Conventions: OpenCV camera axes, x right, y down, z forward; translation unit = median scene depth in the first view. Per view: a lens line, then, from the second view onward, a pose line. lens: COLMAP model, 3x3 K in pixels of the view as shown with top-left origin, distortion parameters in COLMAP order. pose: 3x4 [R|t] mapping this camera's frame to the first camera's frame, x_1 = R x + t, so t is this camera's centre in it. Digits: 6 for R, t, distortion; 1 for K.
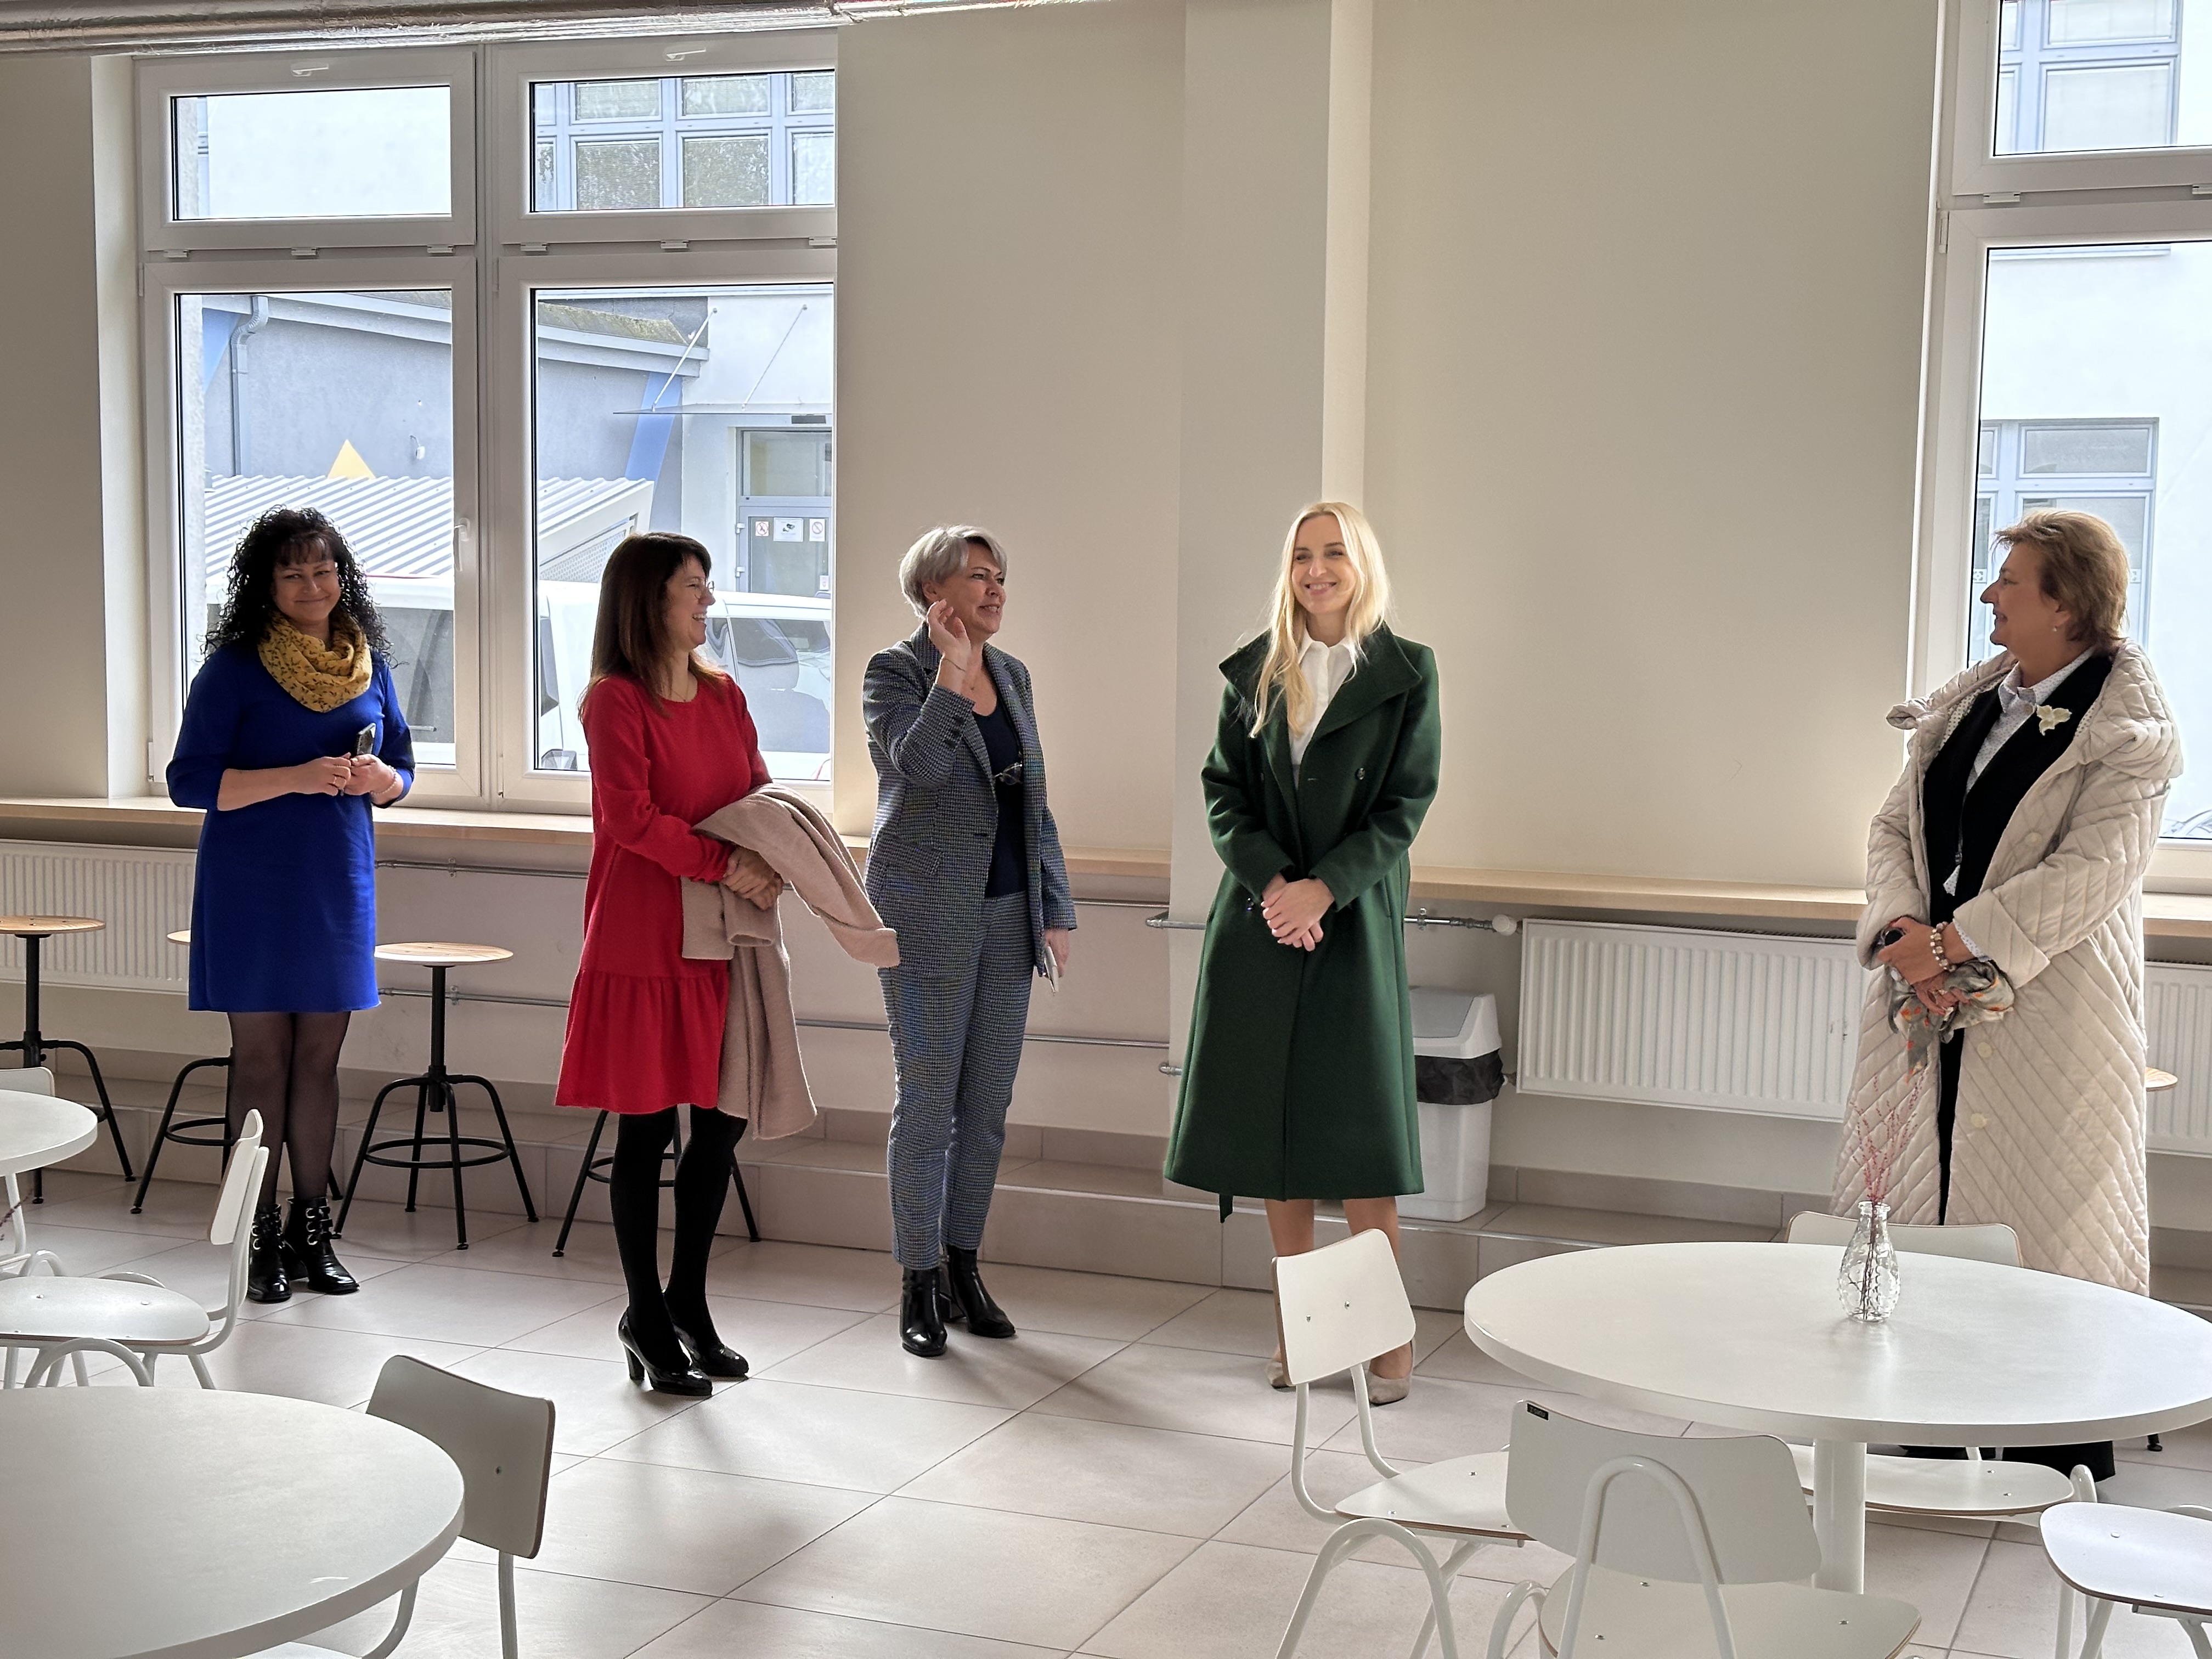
lens RADIAL K [[3094.9, 0, 1106.0], [0, 3094.9, 828.7], [0, 0, 1]] dist [0.005851, 0.000000]
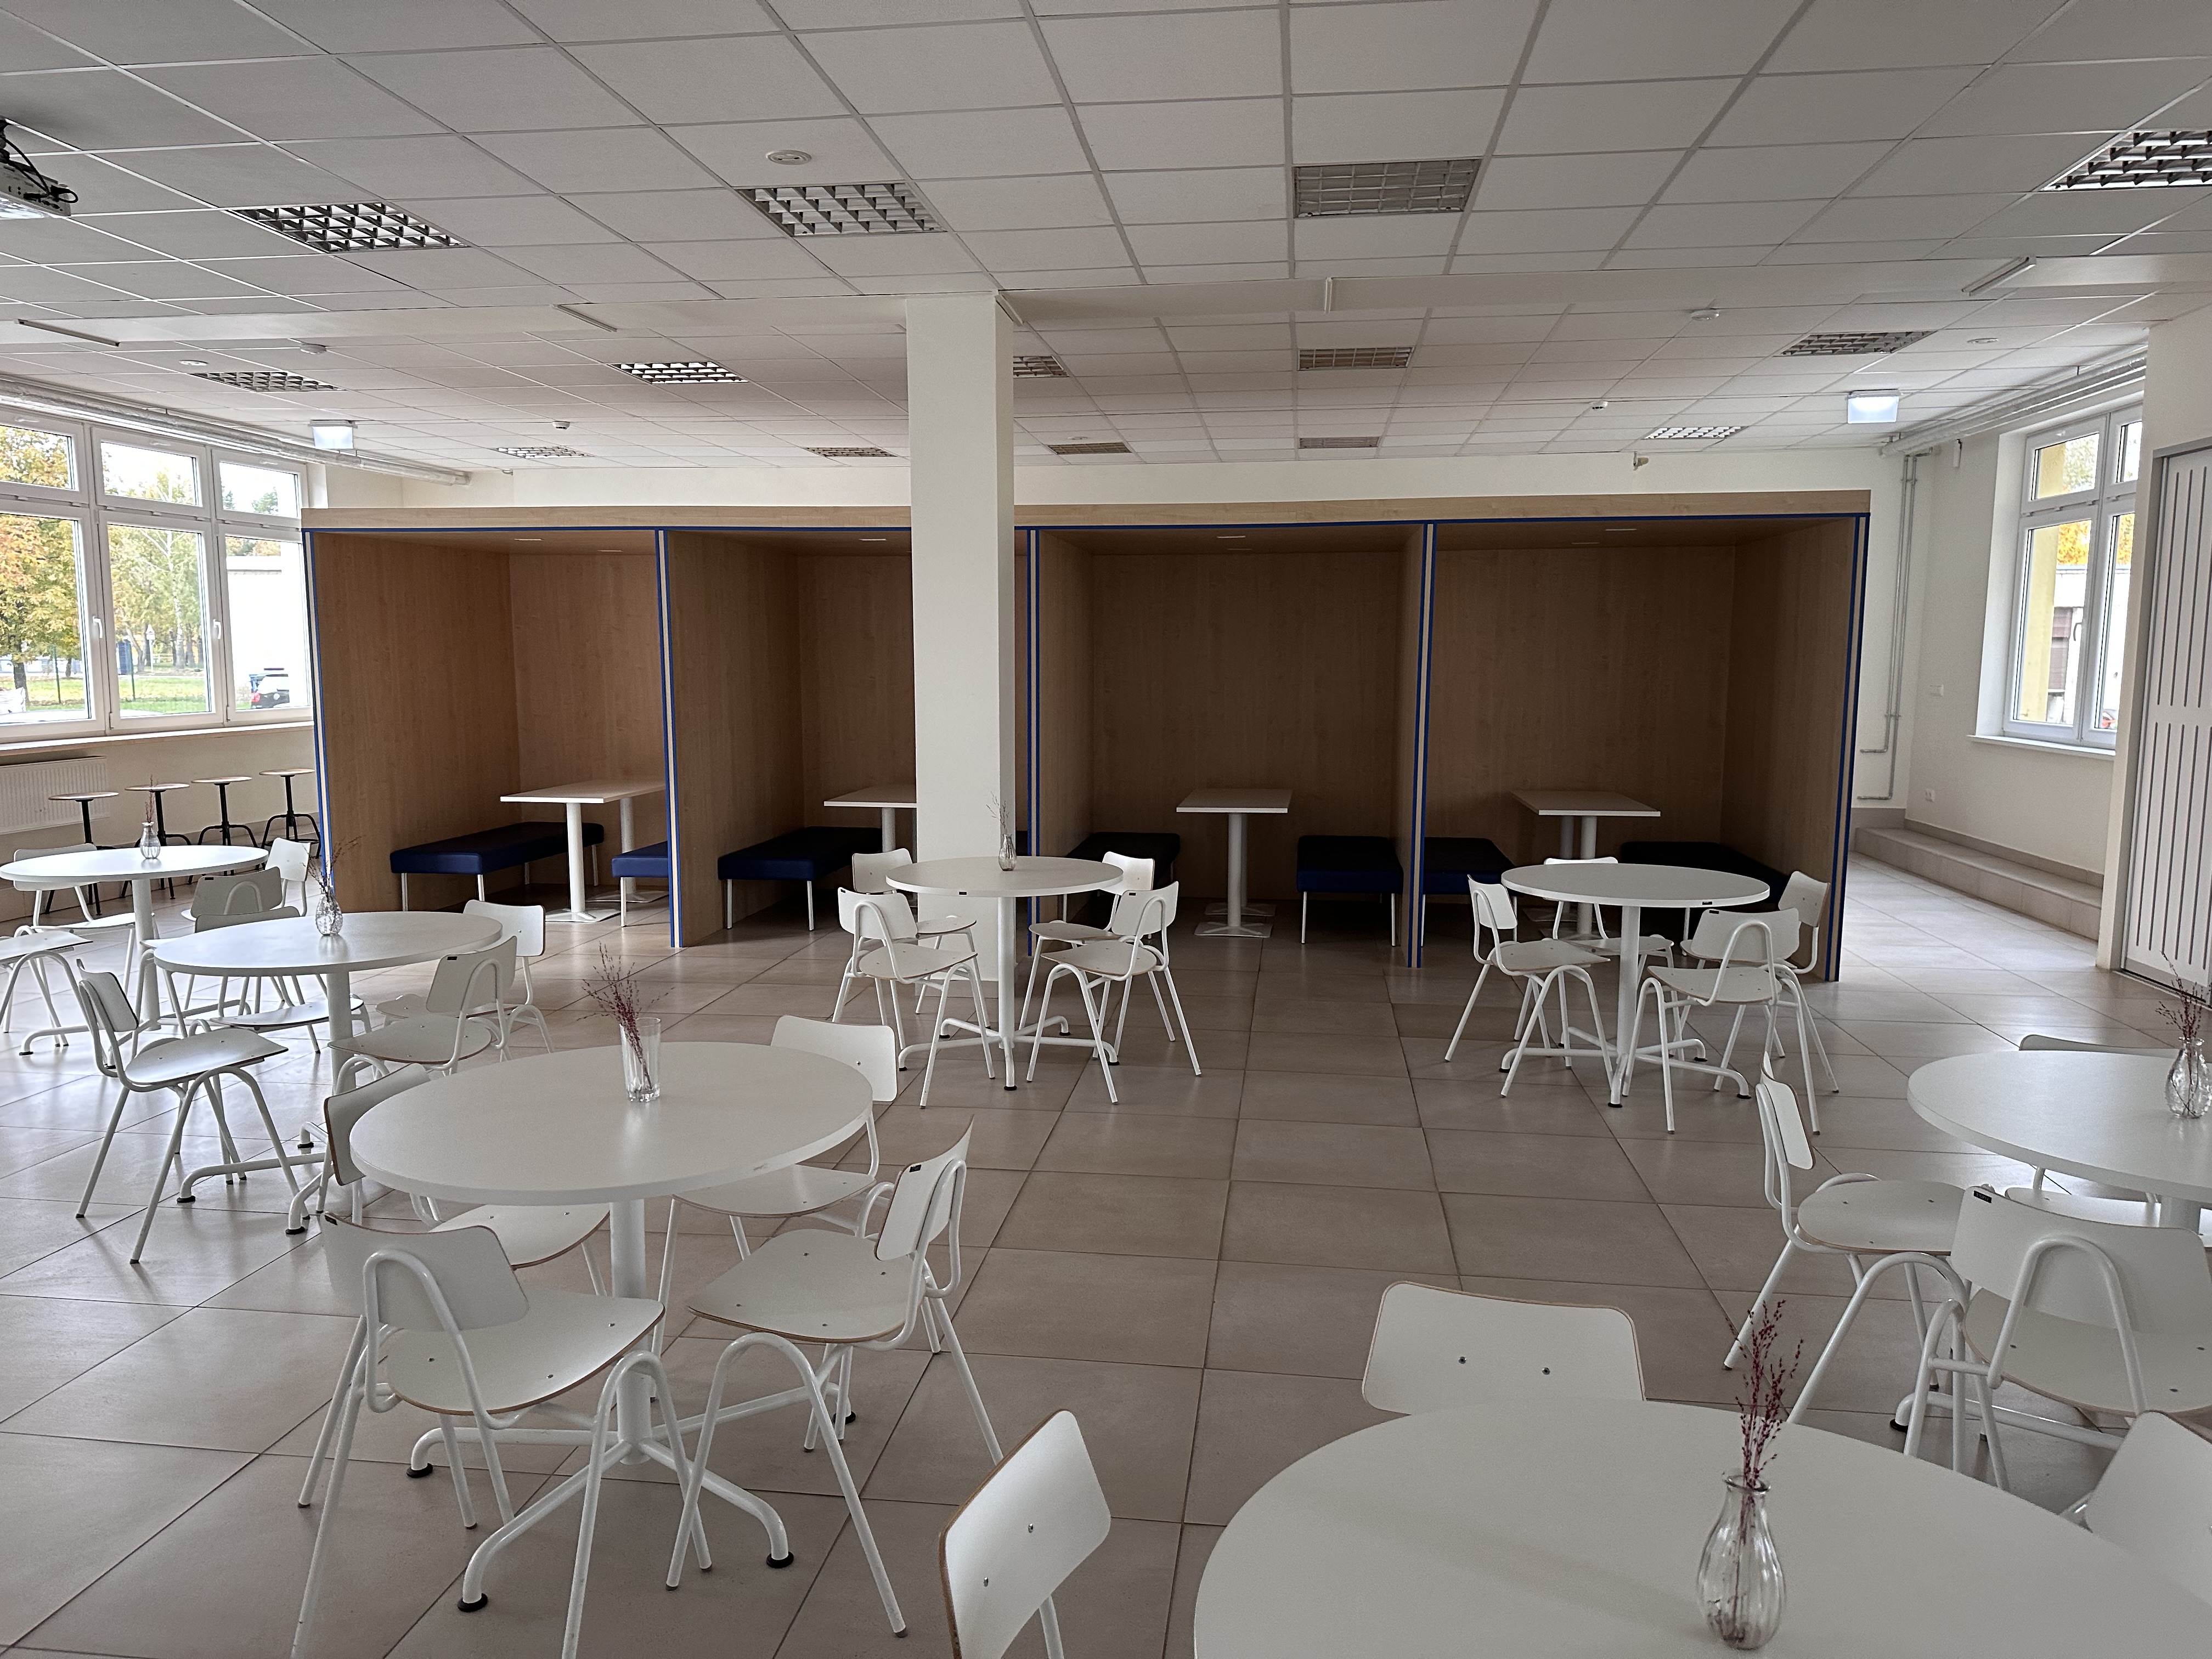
lens RADIAL K [[1536.8, 0, 1104.9], [0, 1536.8, 834.9], [0, 0, 1]] dist [0.000341, 0.000078]
pose [[-0.219101, -0.138265, 0.965856, -1.697405], [0.050291, 0.986992, 0.152699, -0.079820], [-0.974405, 0.082030, -0.209297, 0.533471]]
